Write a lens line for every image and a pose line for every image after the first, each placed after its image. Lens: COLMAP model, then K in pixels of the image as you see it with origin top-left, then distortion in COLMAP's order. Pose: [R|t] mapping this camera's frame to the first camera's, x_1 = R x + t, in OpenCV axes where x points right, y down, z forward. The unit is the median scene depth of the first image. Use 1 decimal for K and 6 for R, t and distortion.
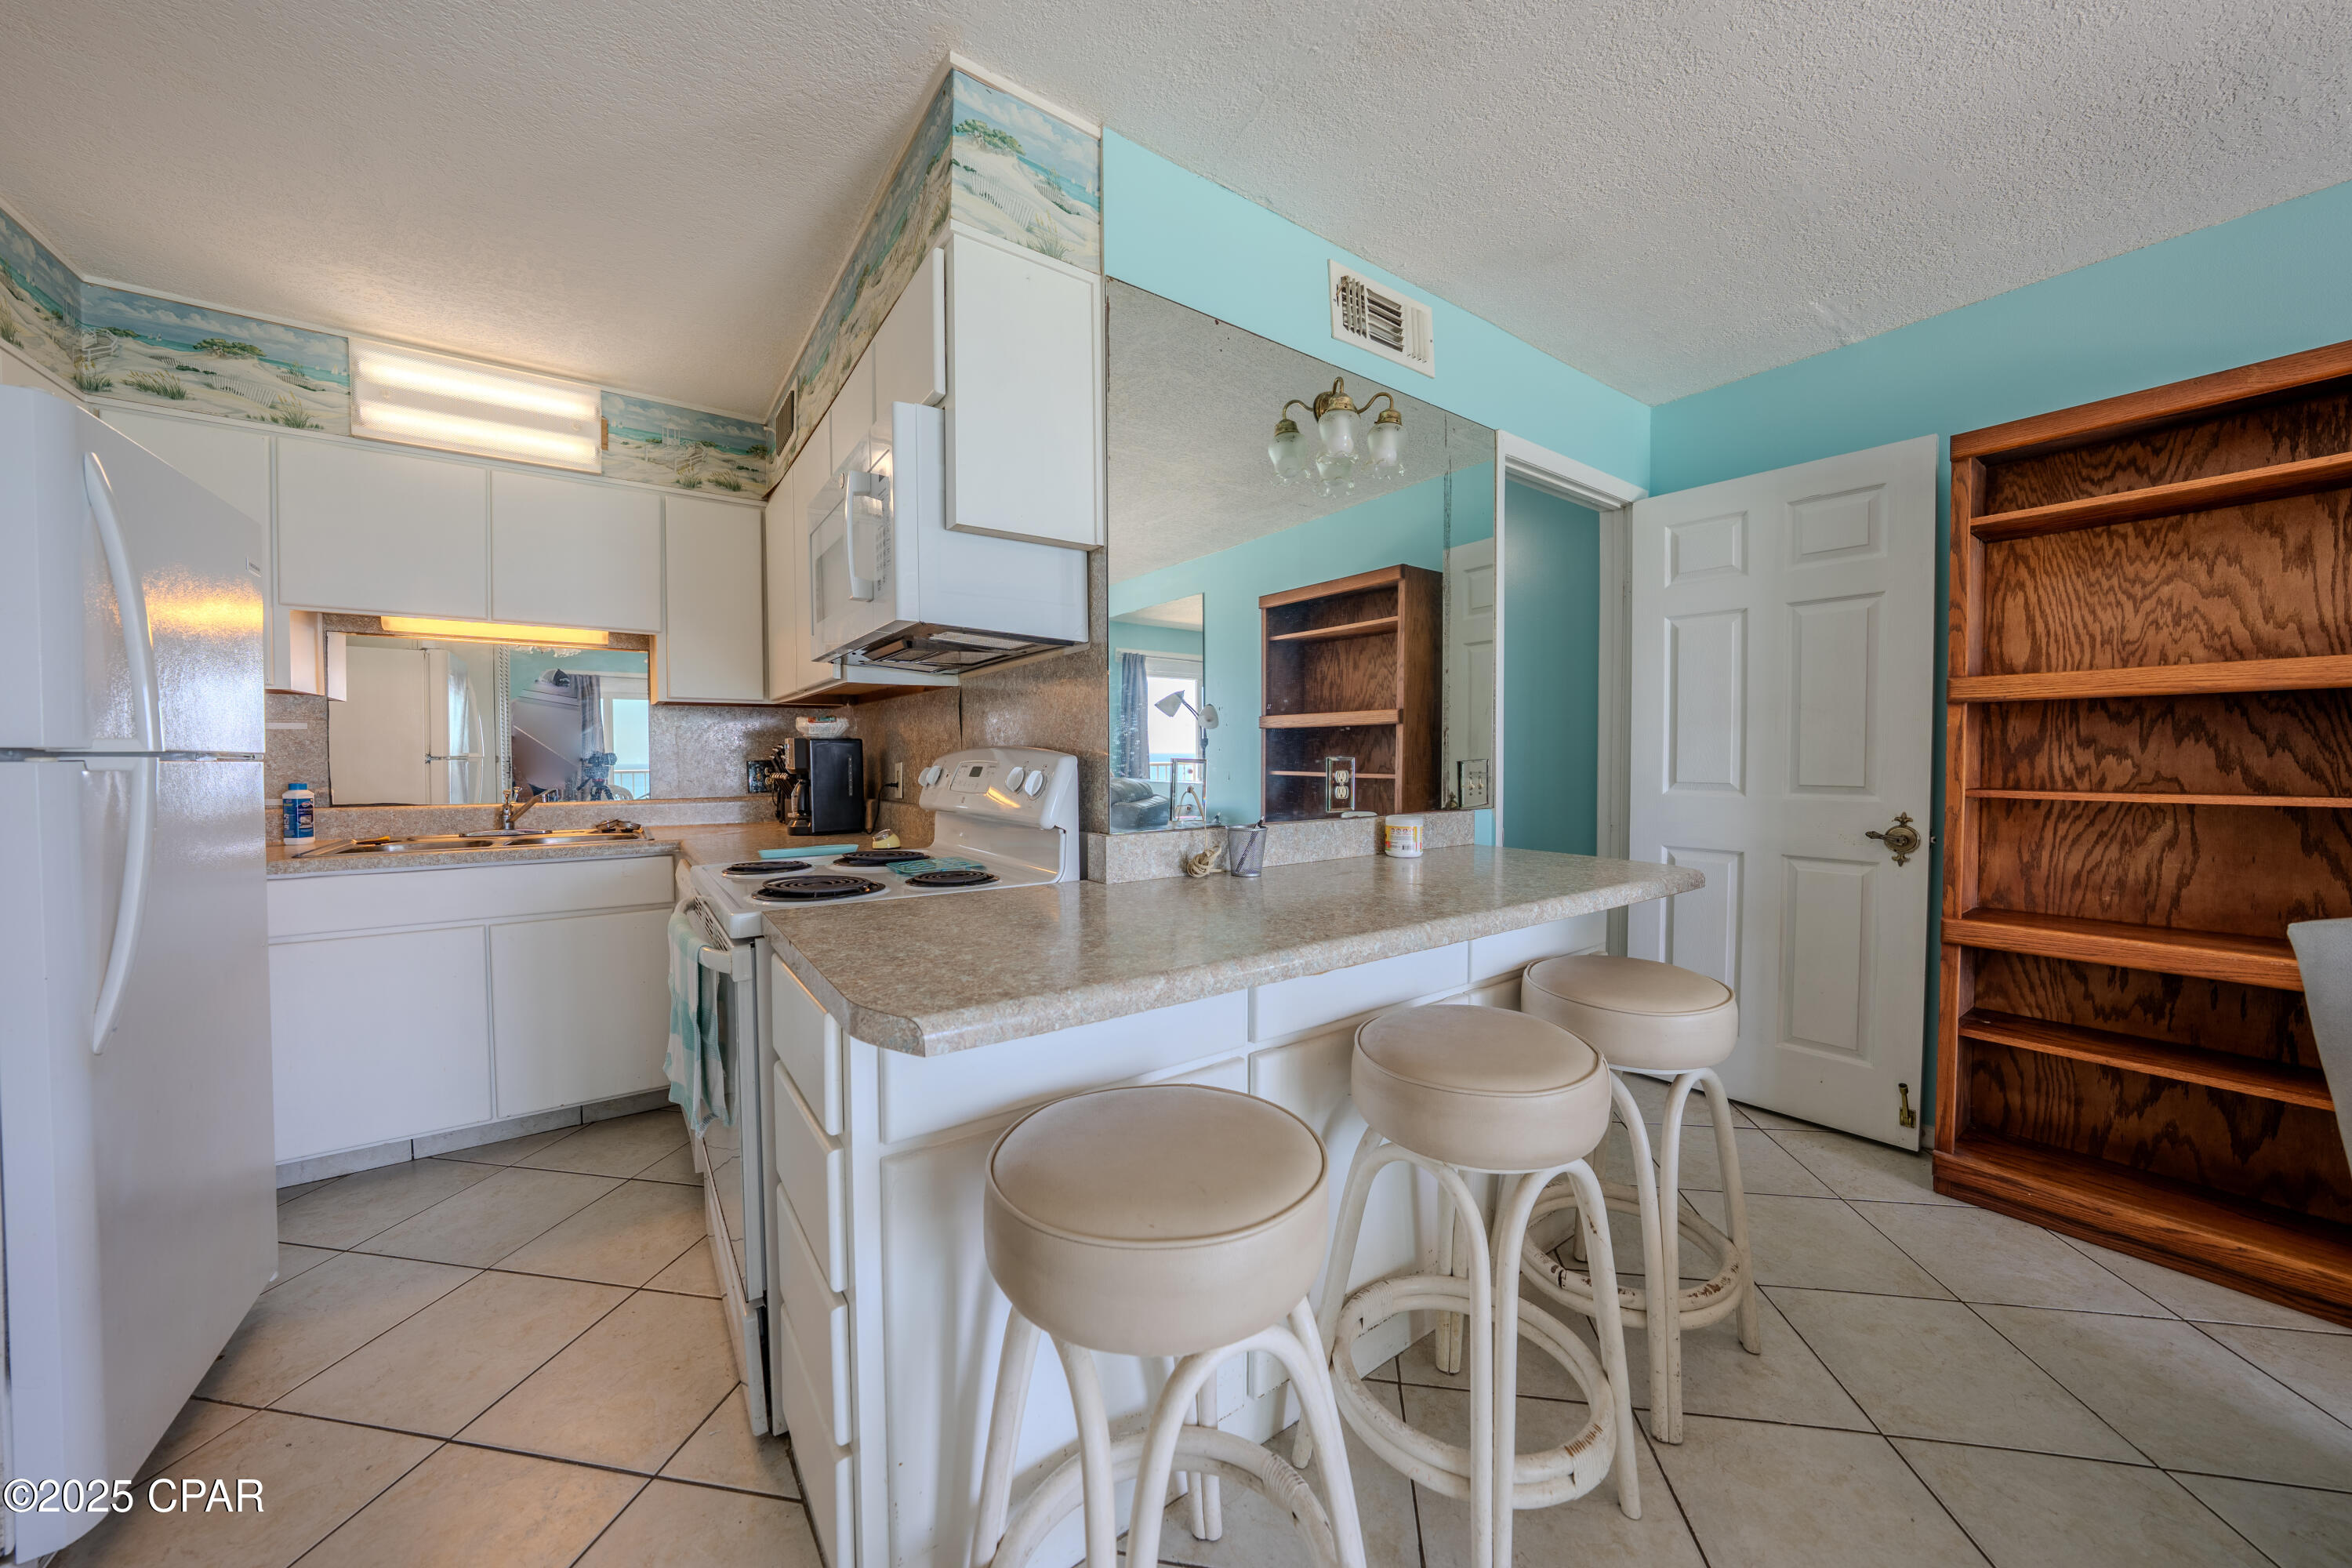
lens RADIAL K [[816.7, 0, 1175.9], [0, 816.7, 775.1], [0, 0, 1]] dist [-0.019294, 0.004235]
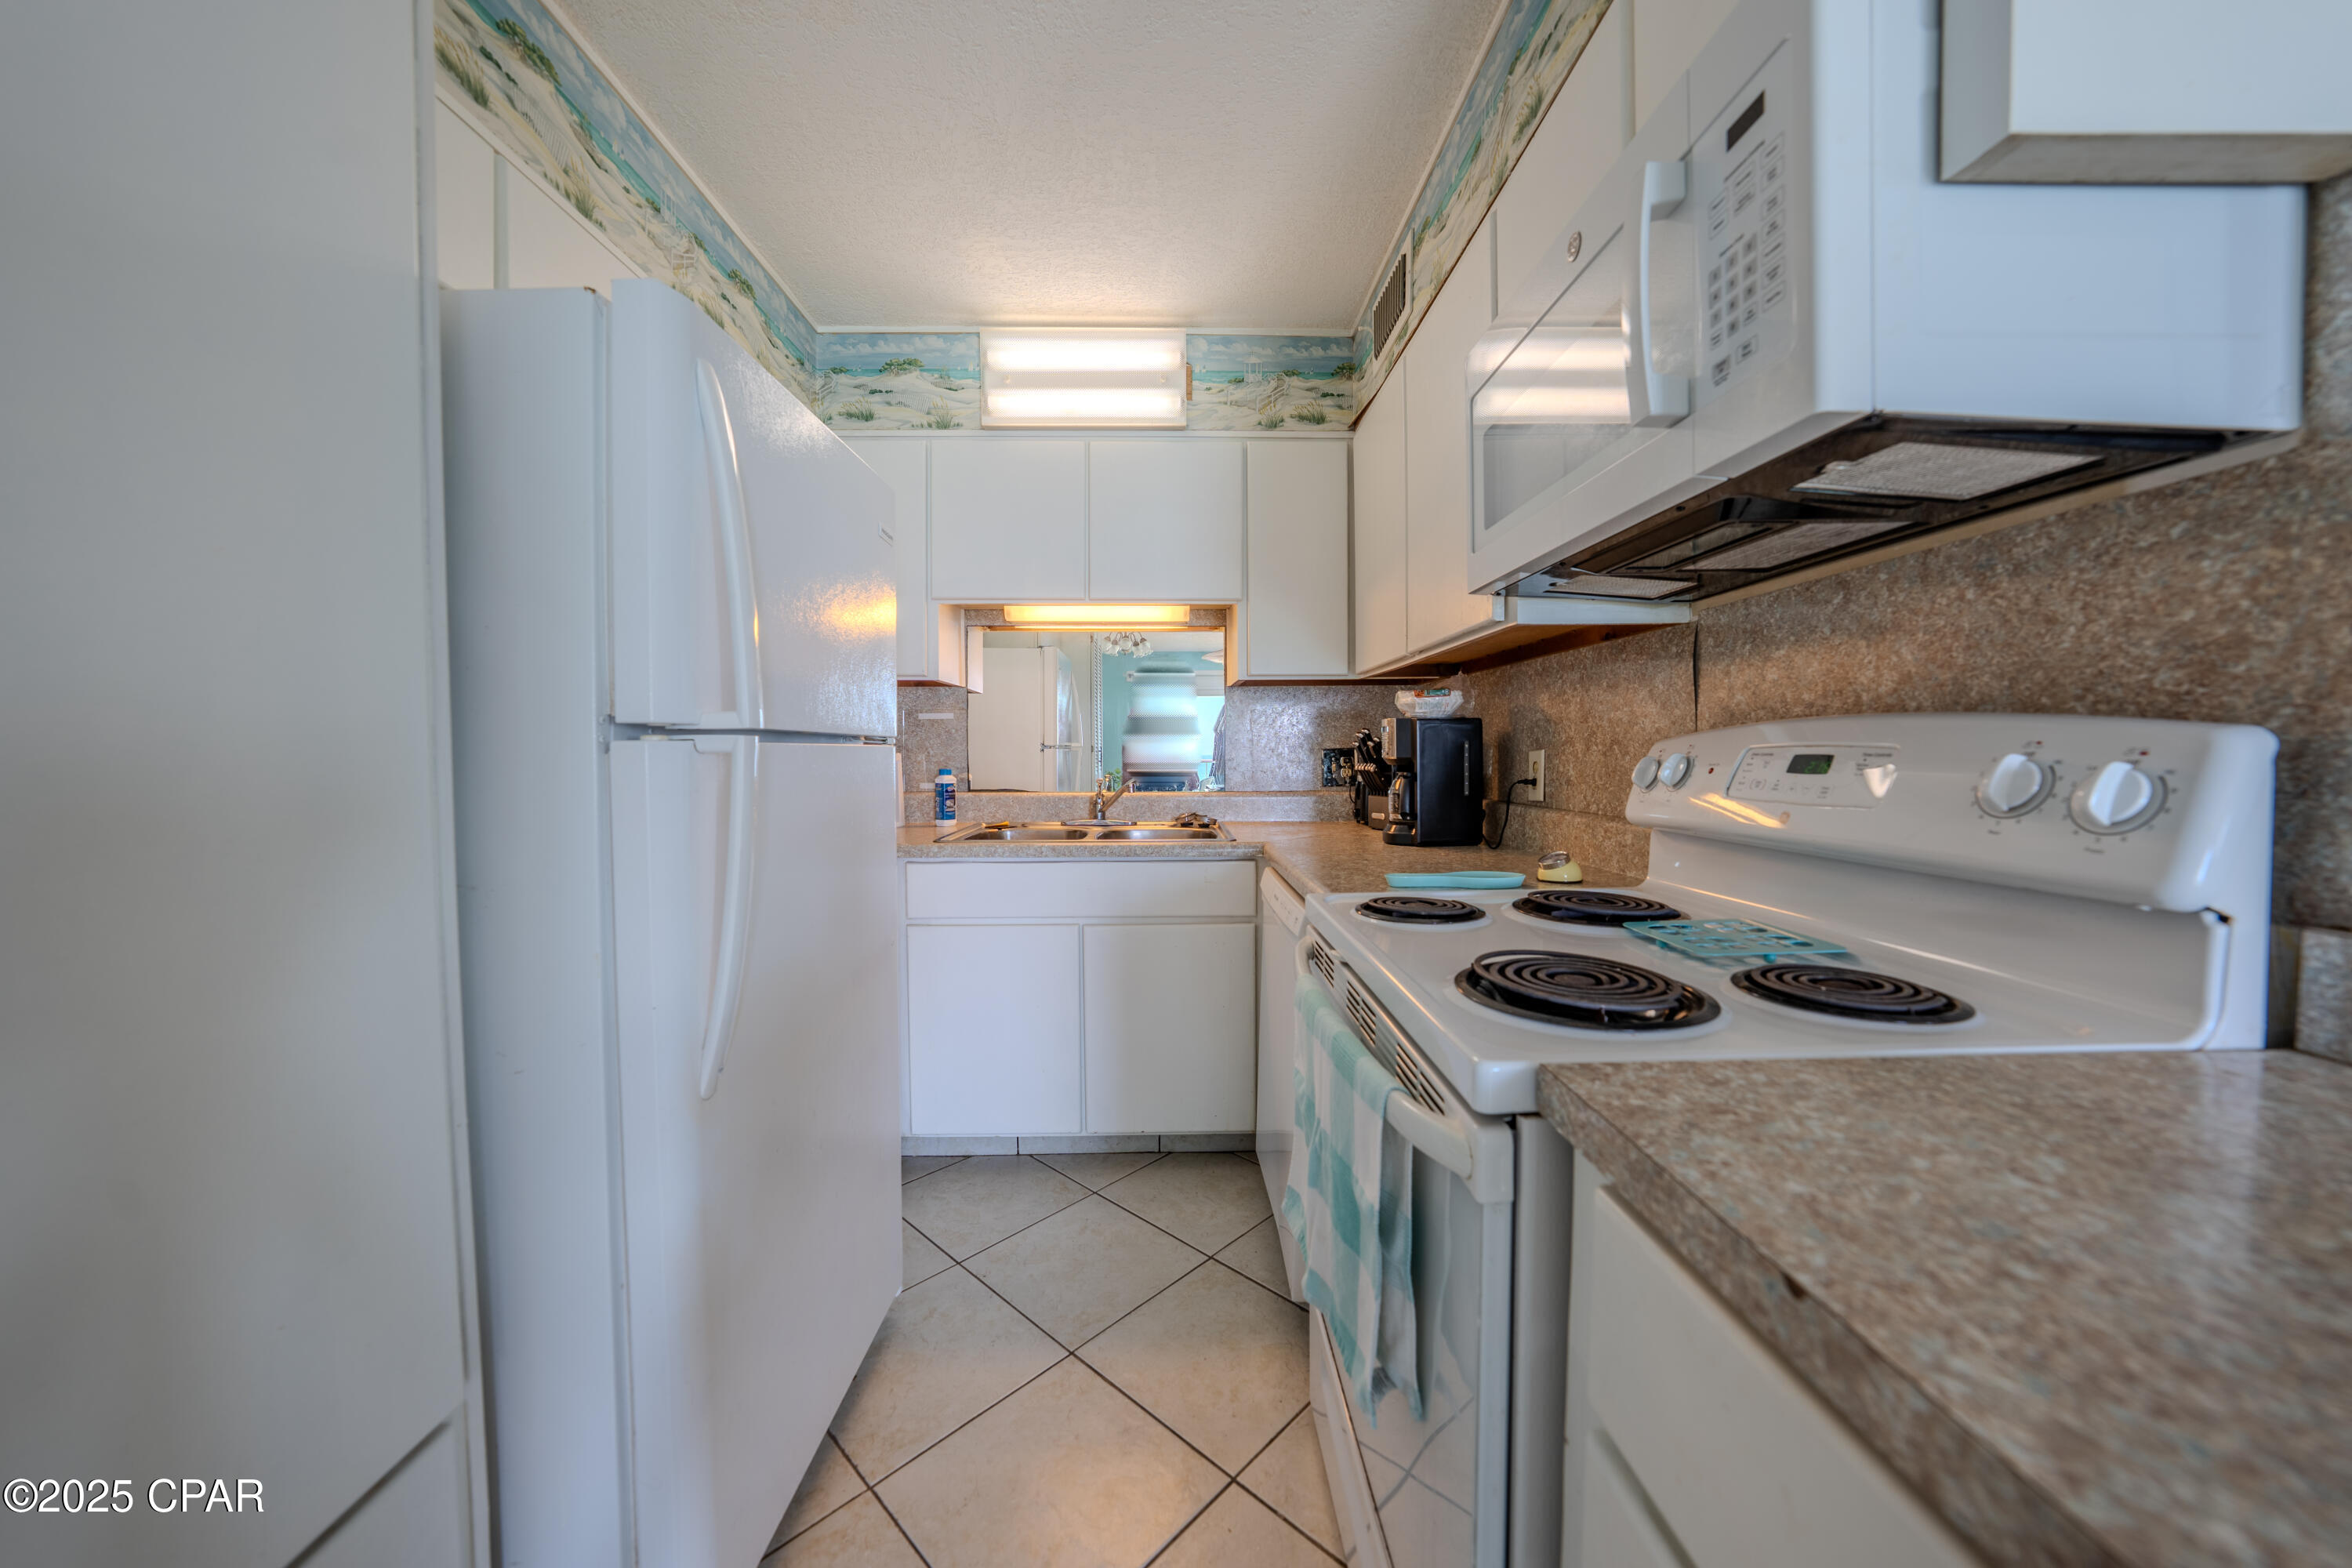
lens RADIAL K [[816.7, 0, 1174.3], [0, 816.7, 773.8], [0, 0, 1]] dist [-0.019294, 0.004235]
pose [[0.826249, 0.016868, -0.563052, -0.228946], [-0.012754, 0.999856, 0.011238, 0.000773], [0.563161, -0.002104, 0.826345, 0.272525]]
